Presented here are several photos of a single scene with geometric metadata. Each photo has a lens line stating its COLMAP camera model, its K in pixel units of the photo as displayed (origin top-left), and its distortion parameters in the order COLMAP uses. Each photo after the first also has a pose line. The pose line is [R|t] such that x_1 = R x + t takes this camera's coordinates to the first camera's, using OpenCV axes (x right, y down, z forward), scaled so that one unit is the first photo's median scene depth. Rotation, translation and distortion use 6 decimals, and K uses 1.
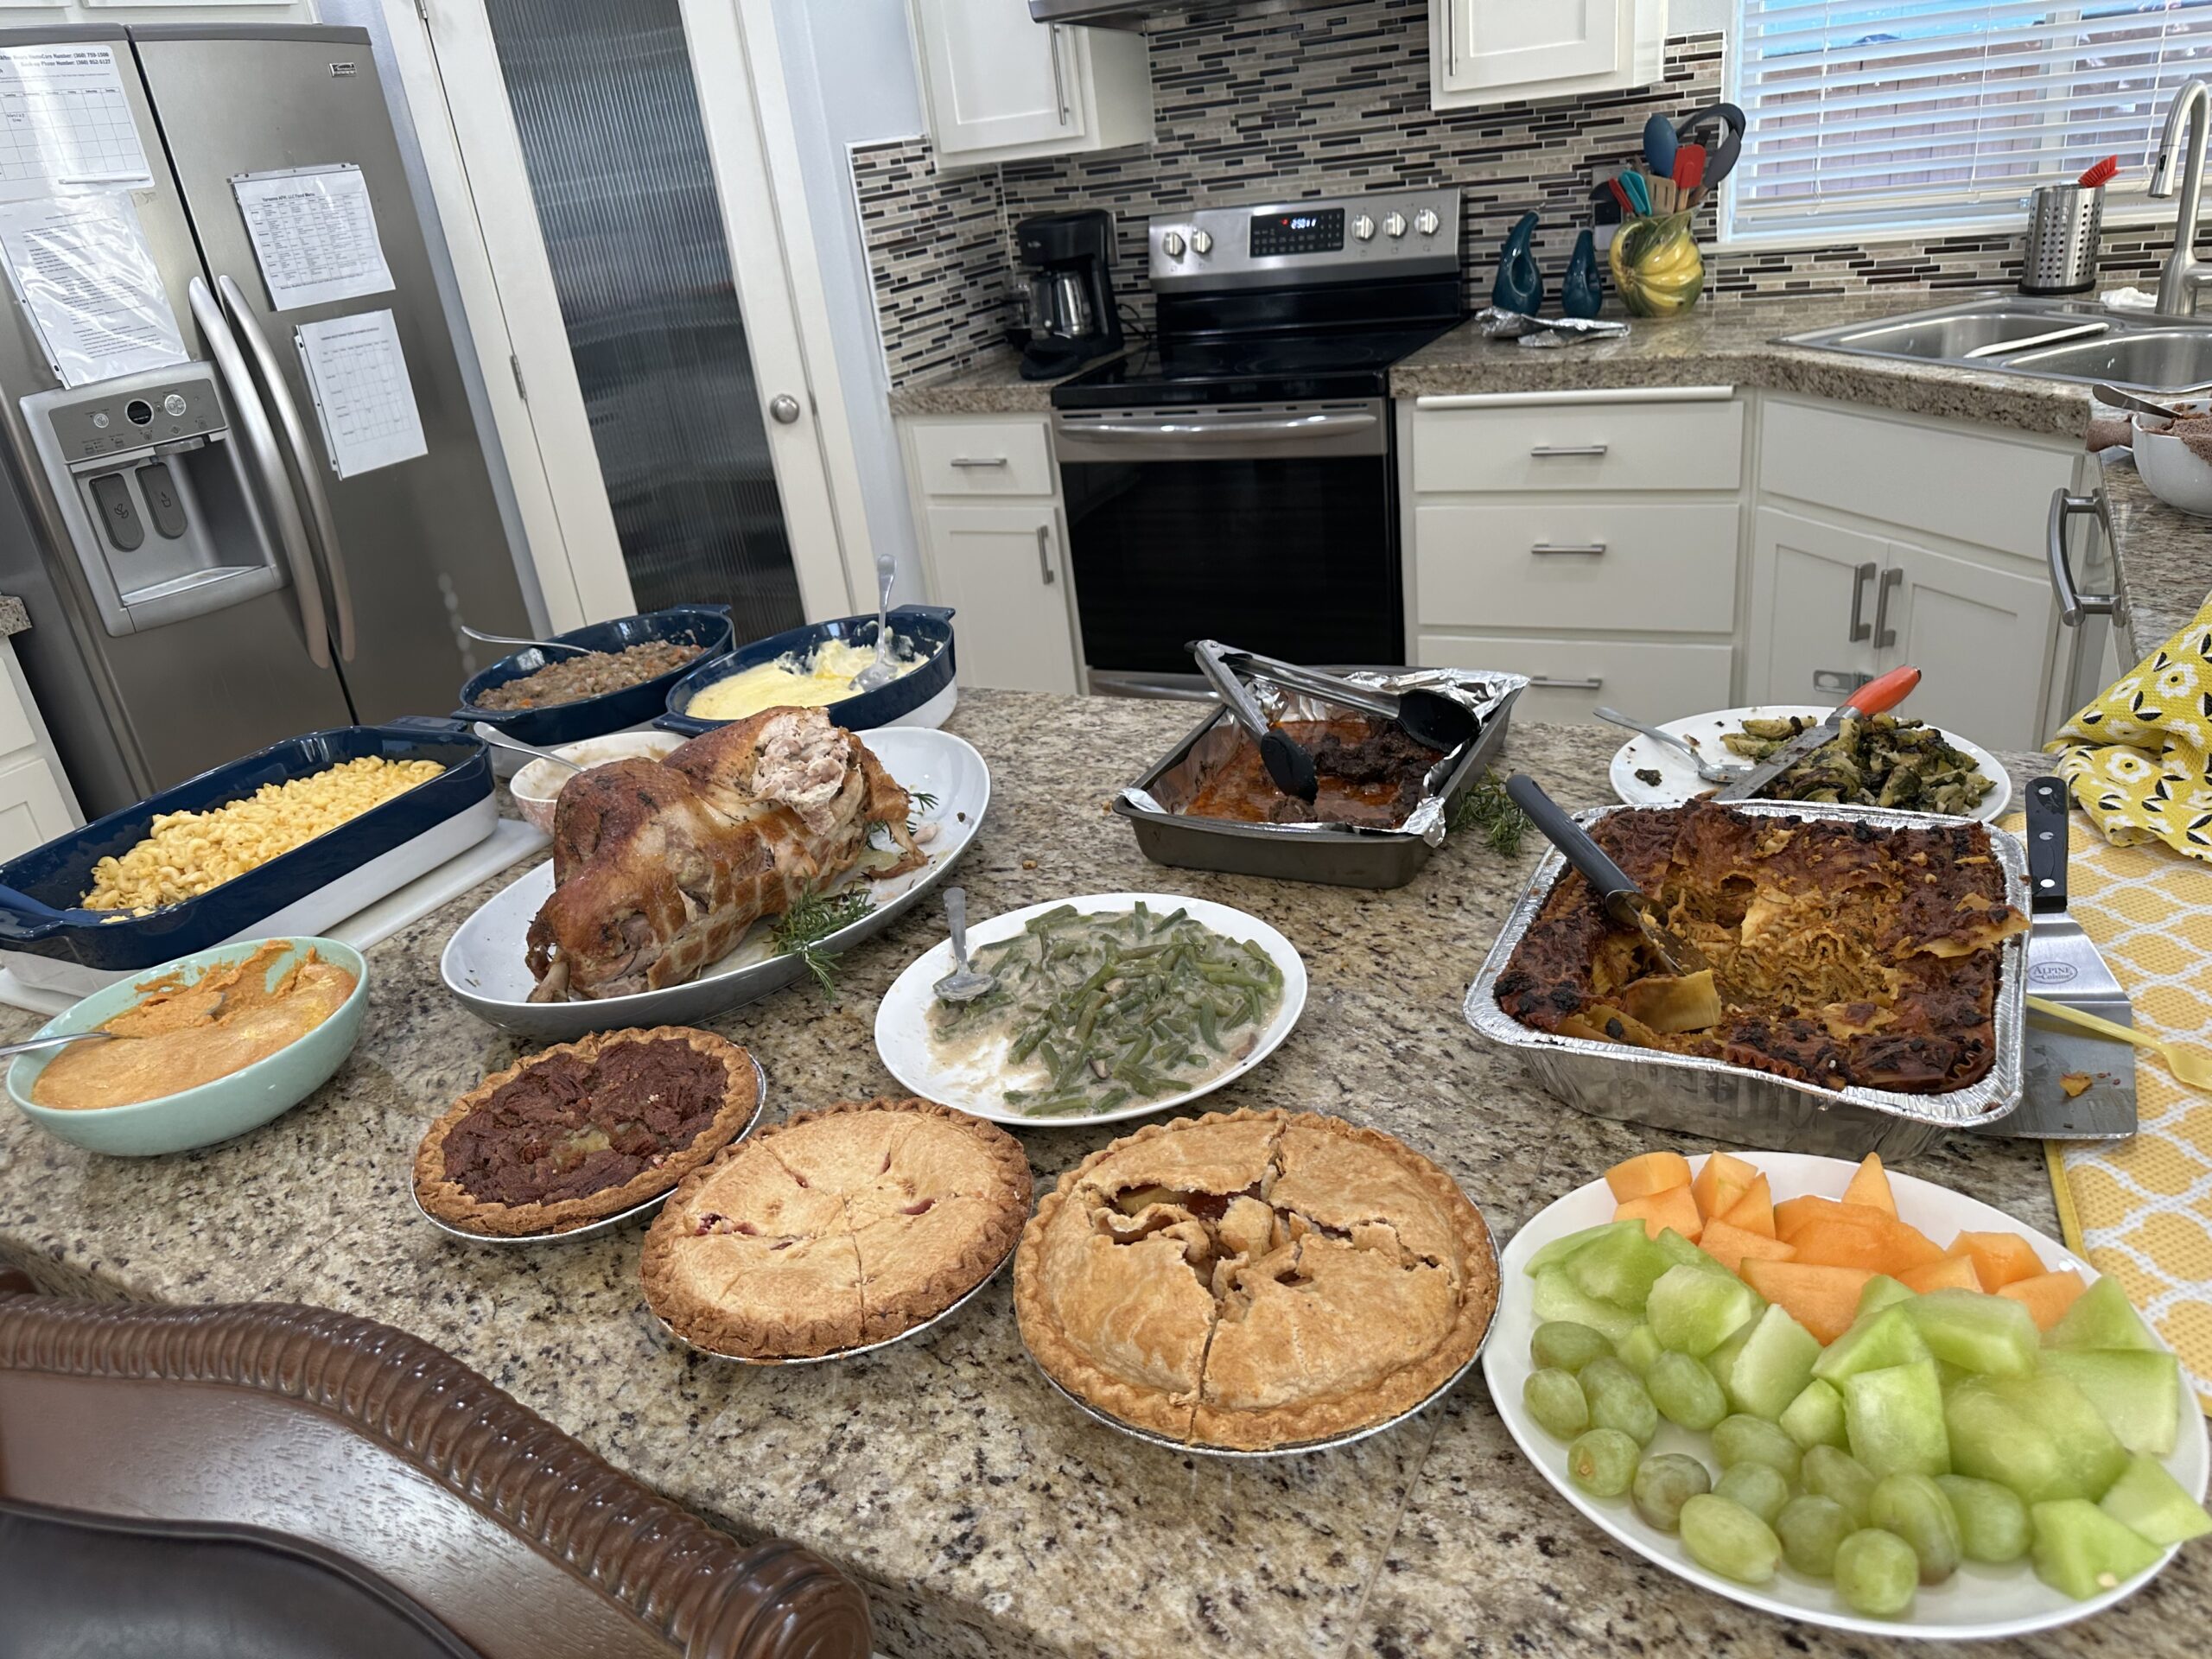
lens RADIAL K [[1566.4, 0, 1102.9], [0, 1566.4, 825.7], [0, 0, 1]] dist [-0.006831, -0.000604]
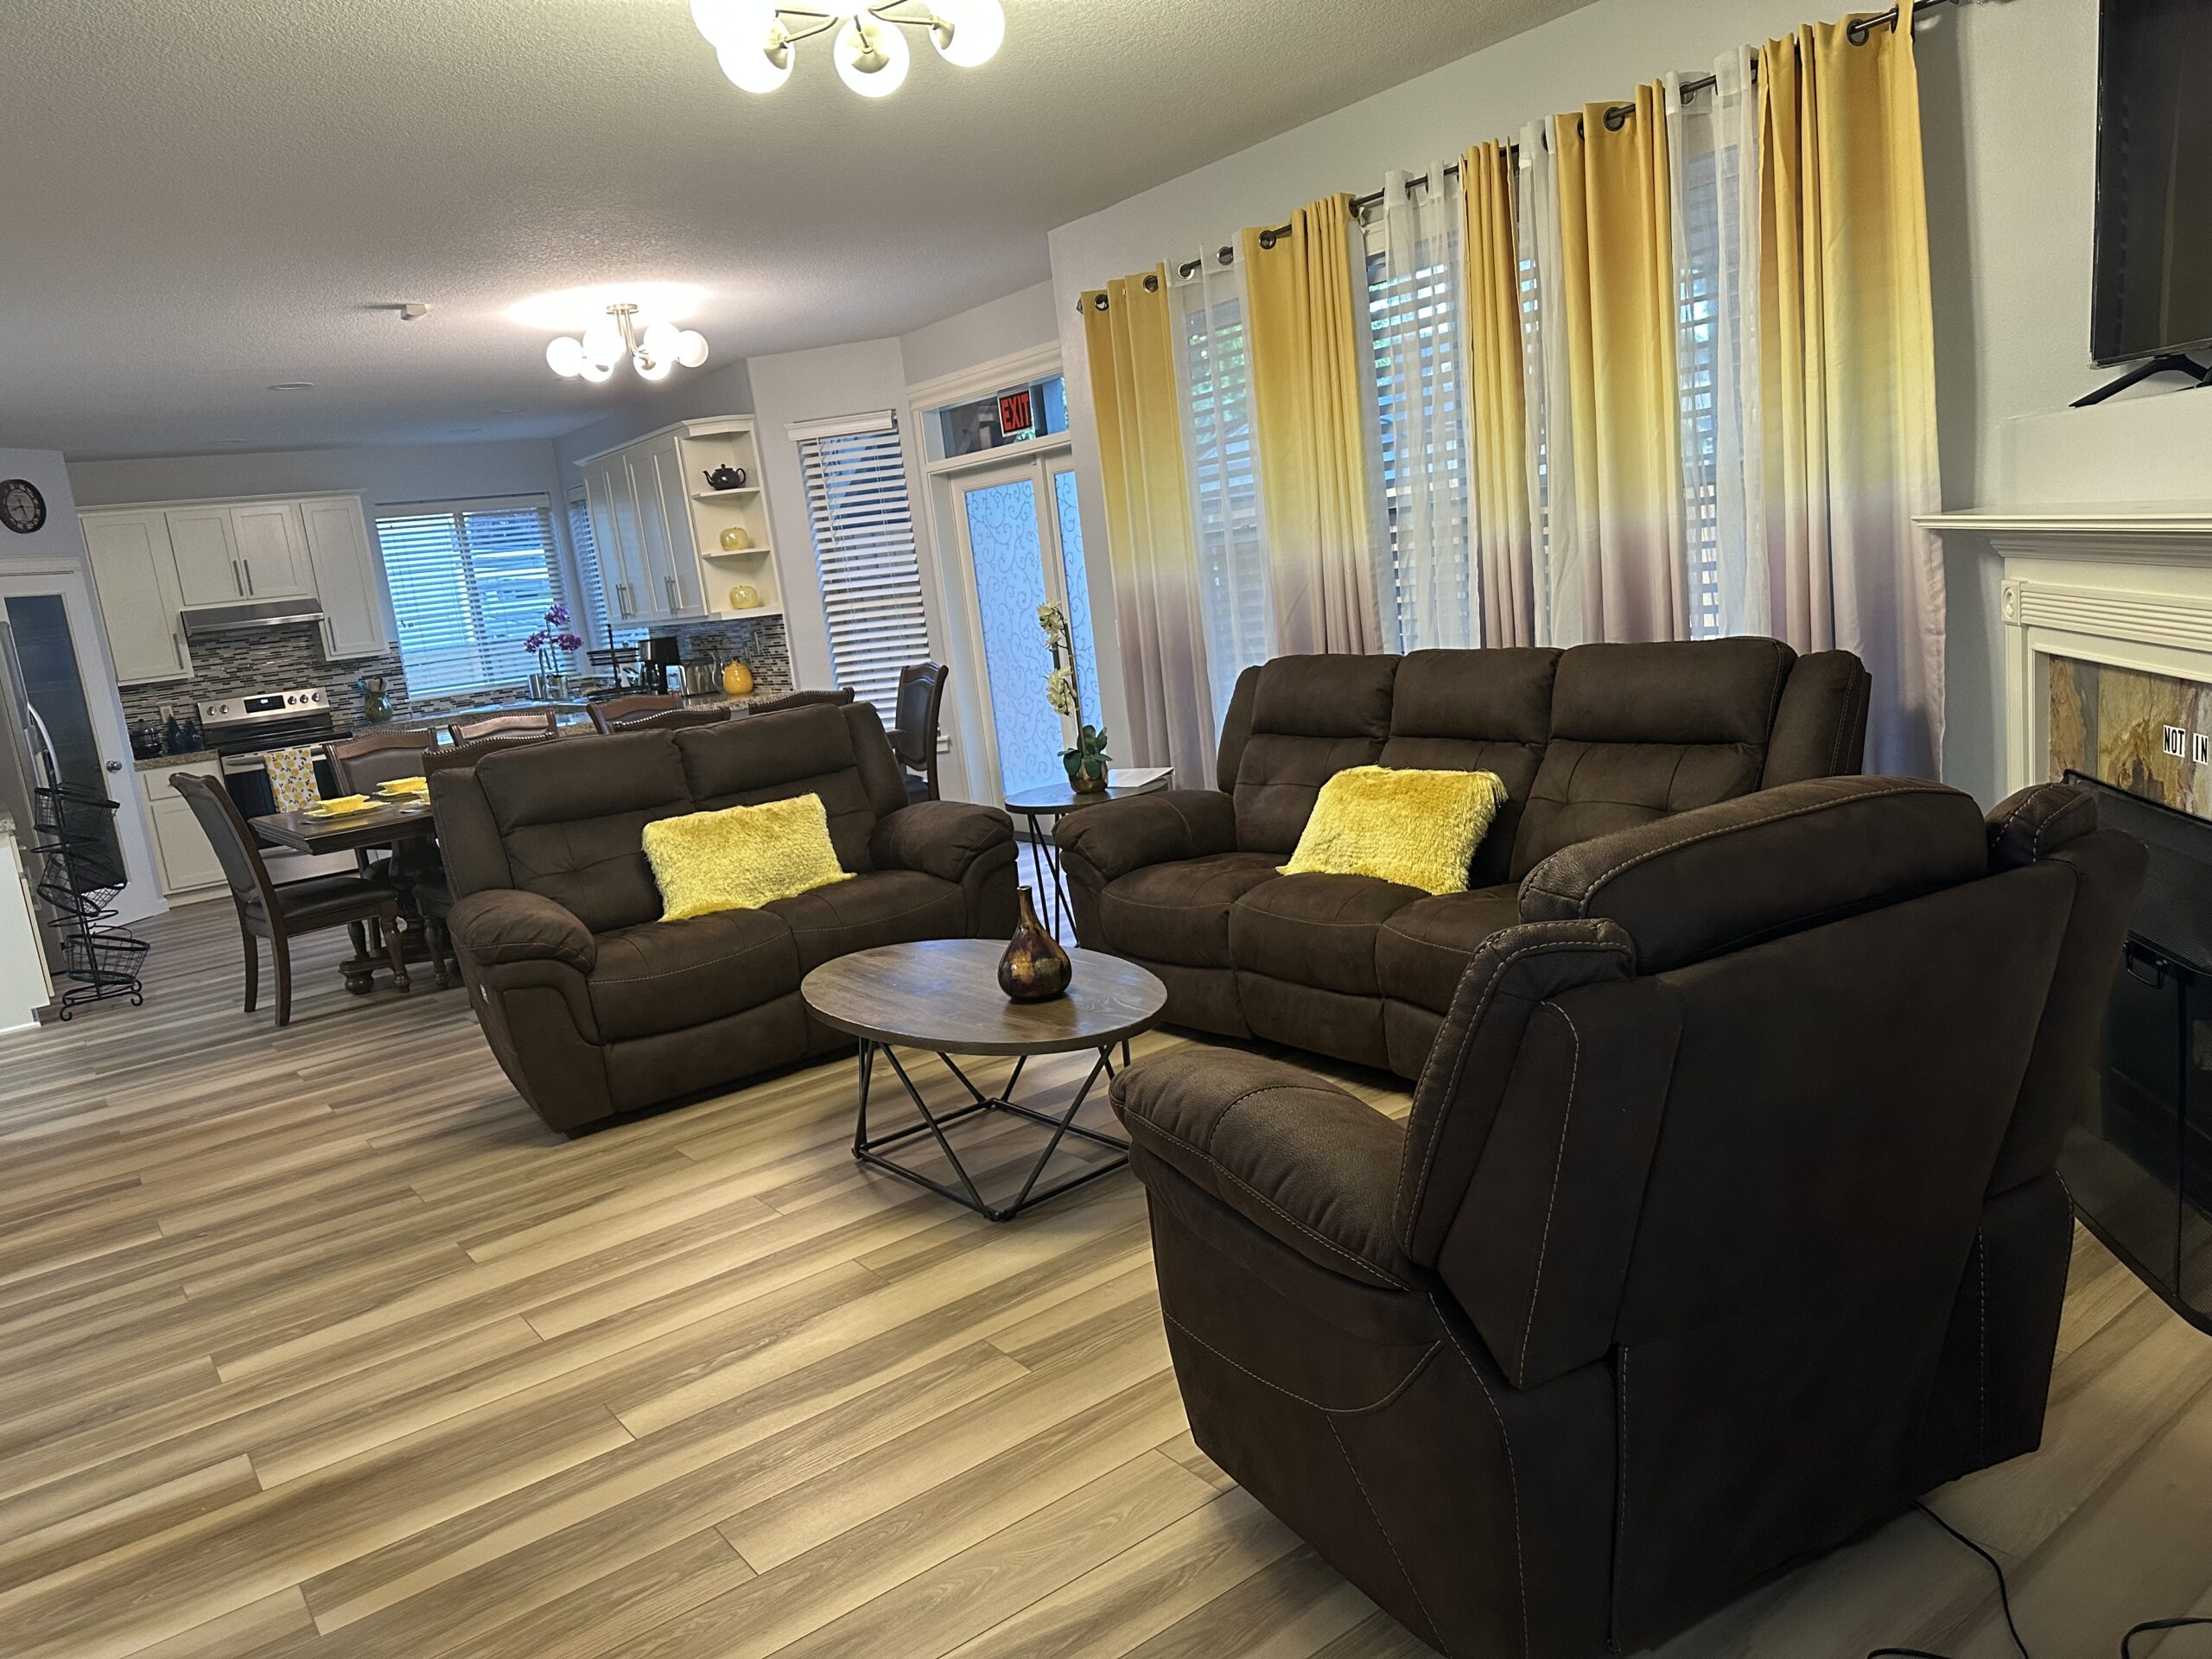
lens RADIAL K [[1566.4, 0, 1105.3], [0, 1566.4, 836.6], [0, 0, 1]] dist [-0.006831, -0.000604]
pose [[0.455478, -0.090735, 0.885611, -1.767731], [0.416442, 0.900957, -0.121872, 0.847067], [-0.786839, 0.424316, 0.448152, -1.420836]]
